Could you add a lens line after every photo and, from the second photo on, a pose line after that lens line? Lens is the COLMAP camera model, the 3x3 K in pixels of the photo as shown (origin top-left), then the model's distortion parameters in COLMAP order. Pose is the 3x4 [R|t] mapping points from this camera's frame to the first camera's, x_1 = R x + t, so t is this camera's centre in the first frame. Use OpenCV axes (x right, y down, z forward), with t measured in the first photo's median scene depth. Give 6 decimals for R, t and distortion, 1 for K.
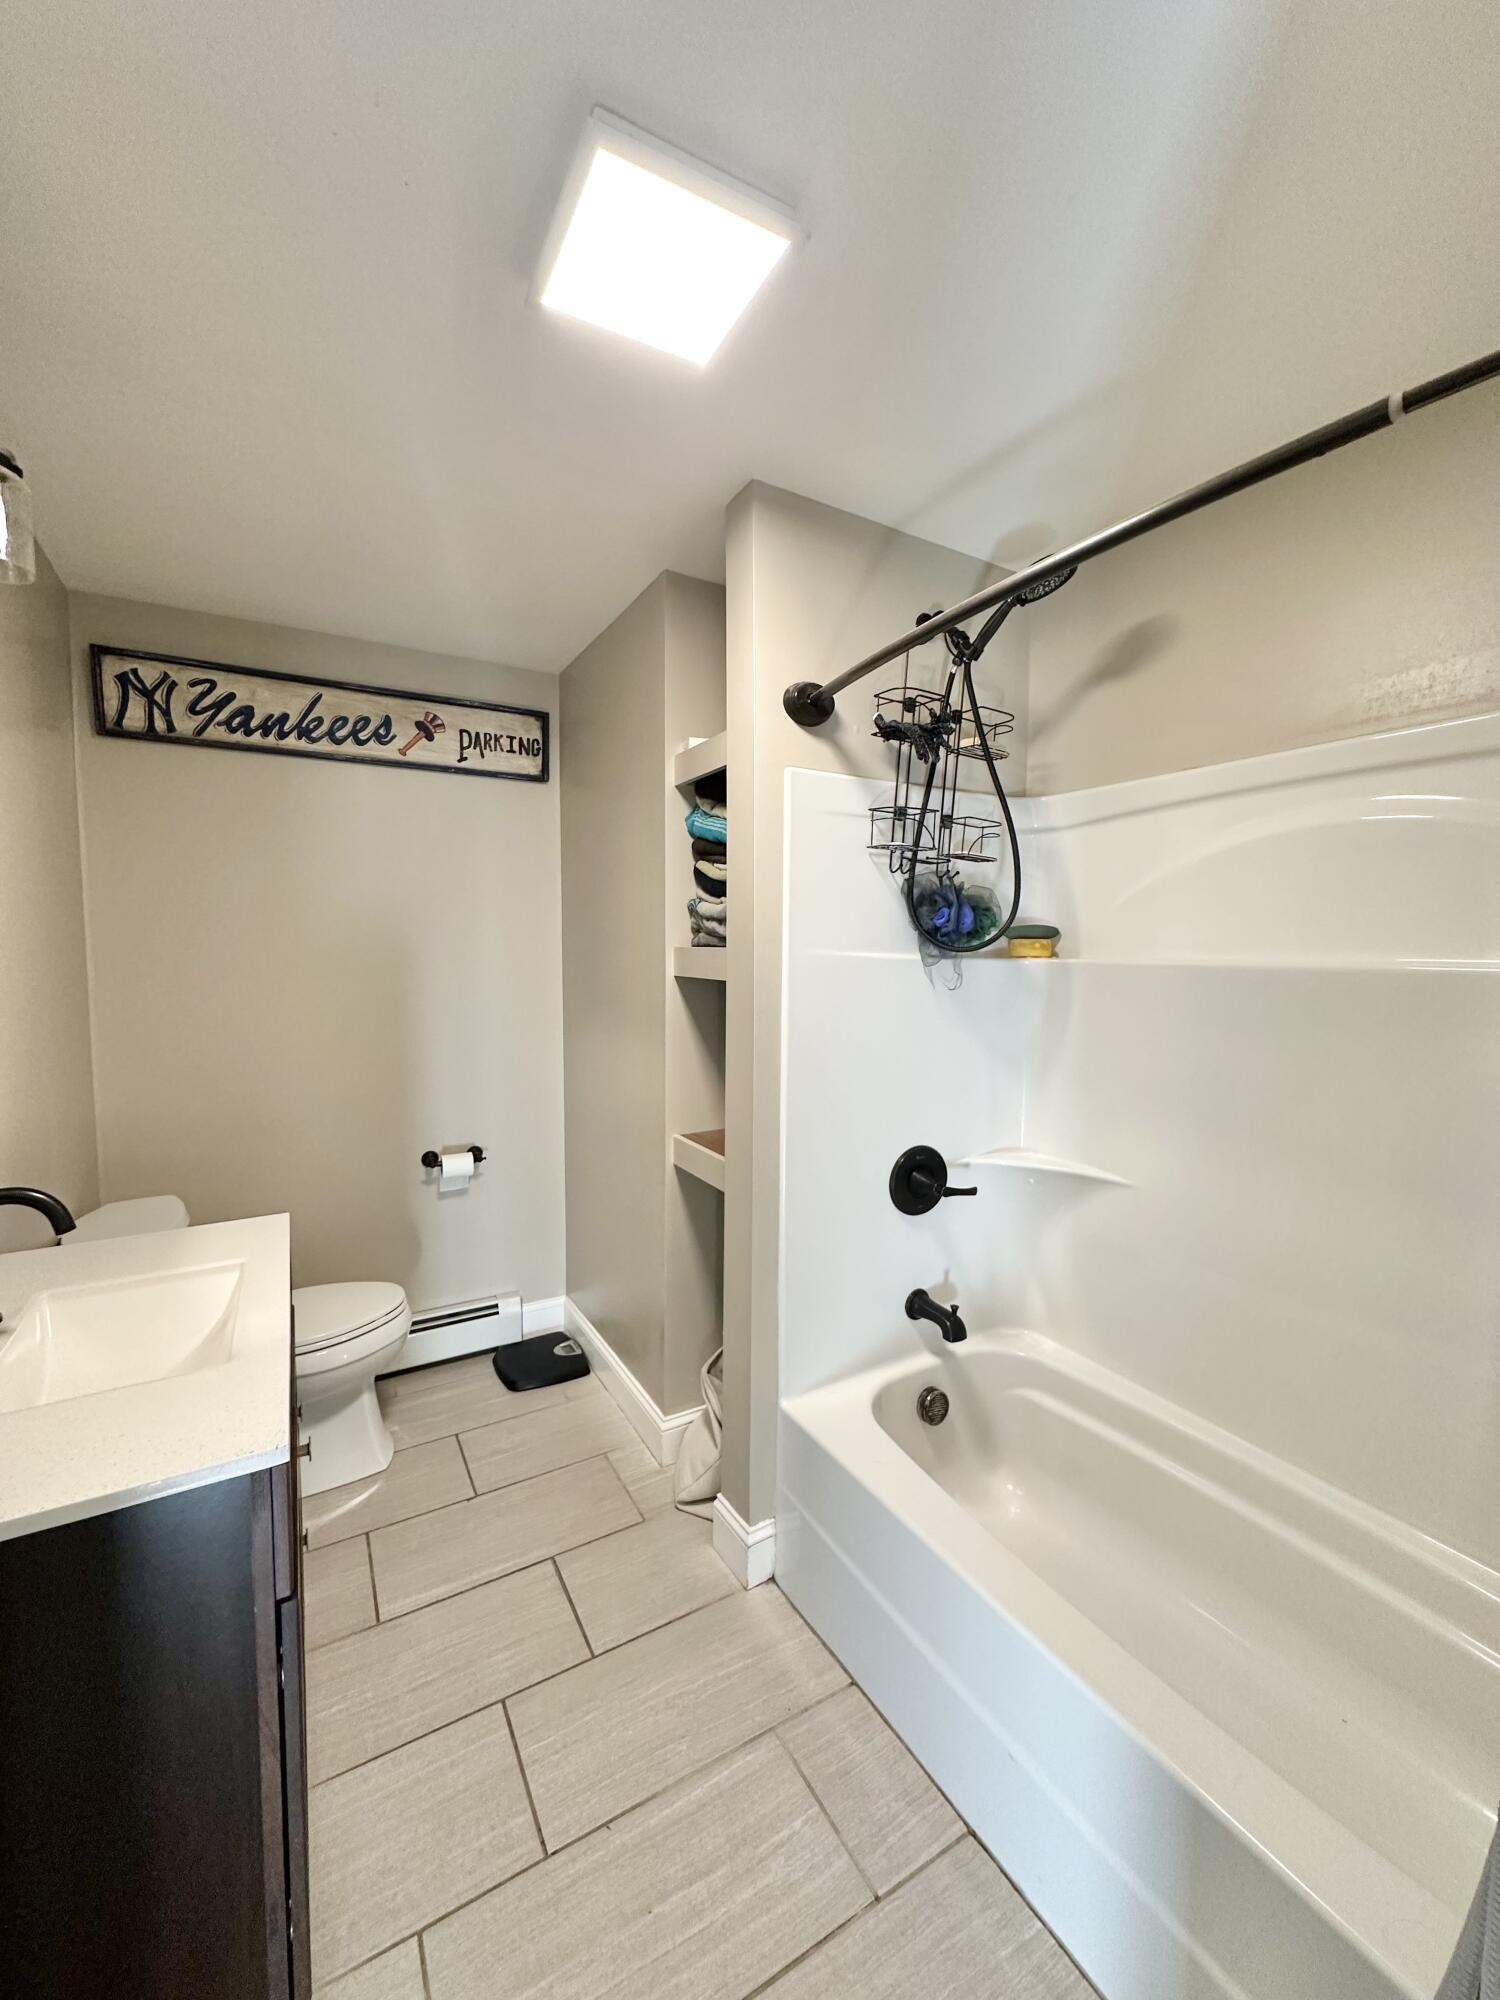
lens RADIAL K [[795.4, 0, 748.9], [0, 795.4, 997.3], [0, 0, 1]] dist [-0.001624, -0.000204]
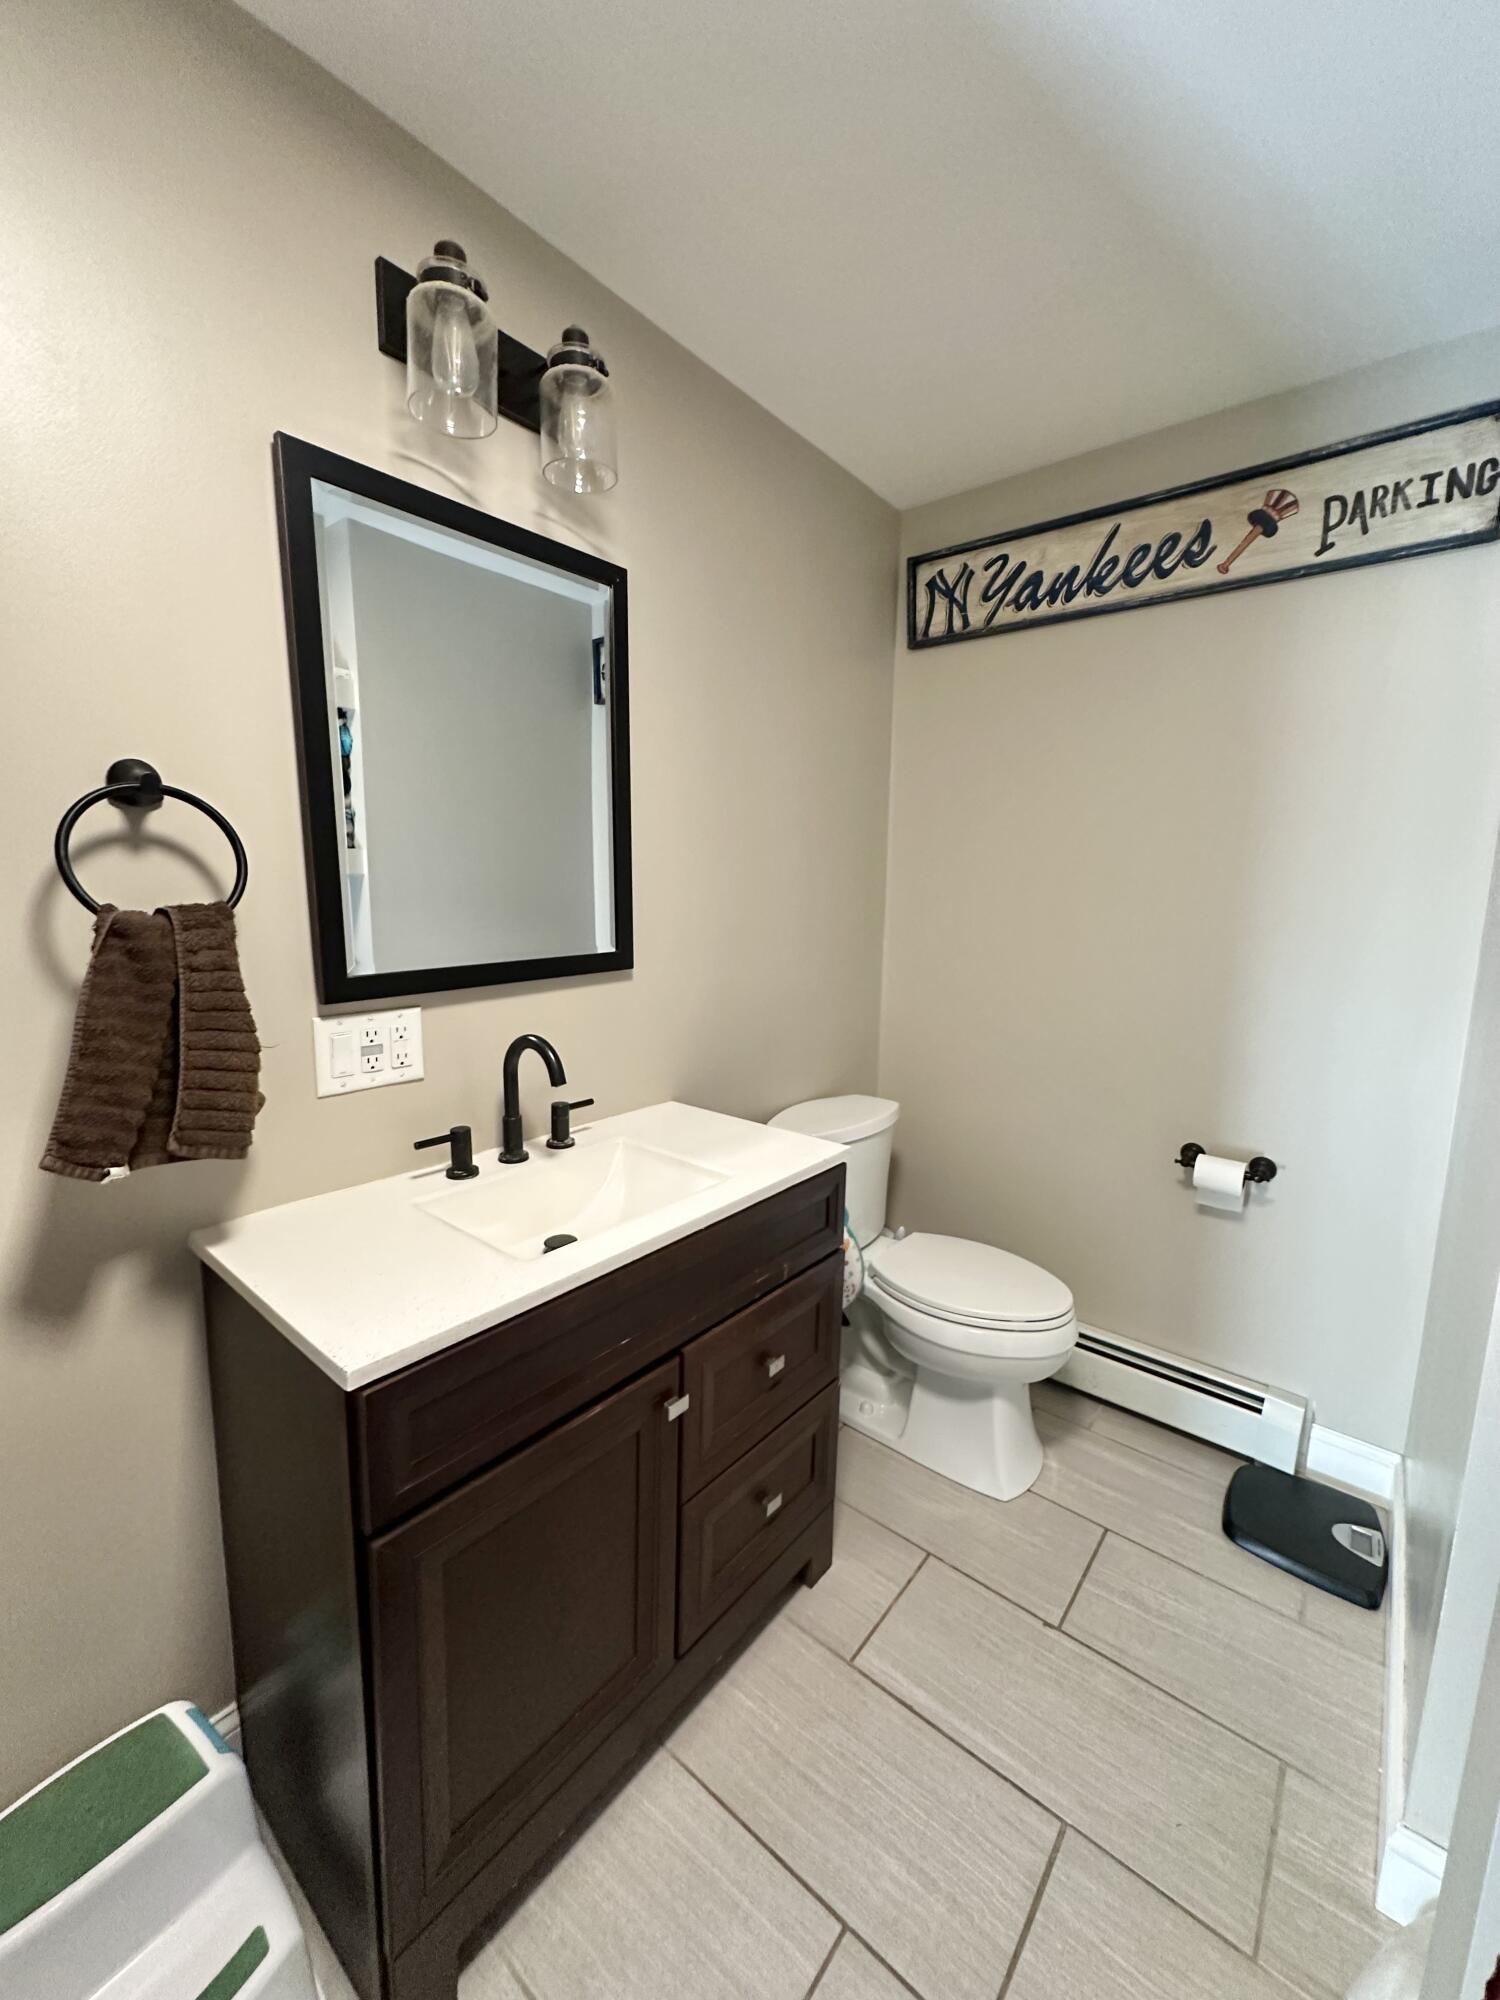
lens RADIAL K [[795.4, 0, 748.9], [0, 795.4, 997.3], [0, 0, 1]] dist [-0.001624, -0.000204]
pose [[0.352431, 0.137386, -0.925698, 0.114274], [-0.078010, 0.990036, 0.117234, 0.011191], [0.932581, 0.030897, 0.359637, 0.404470]]
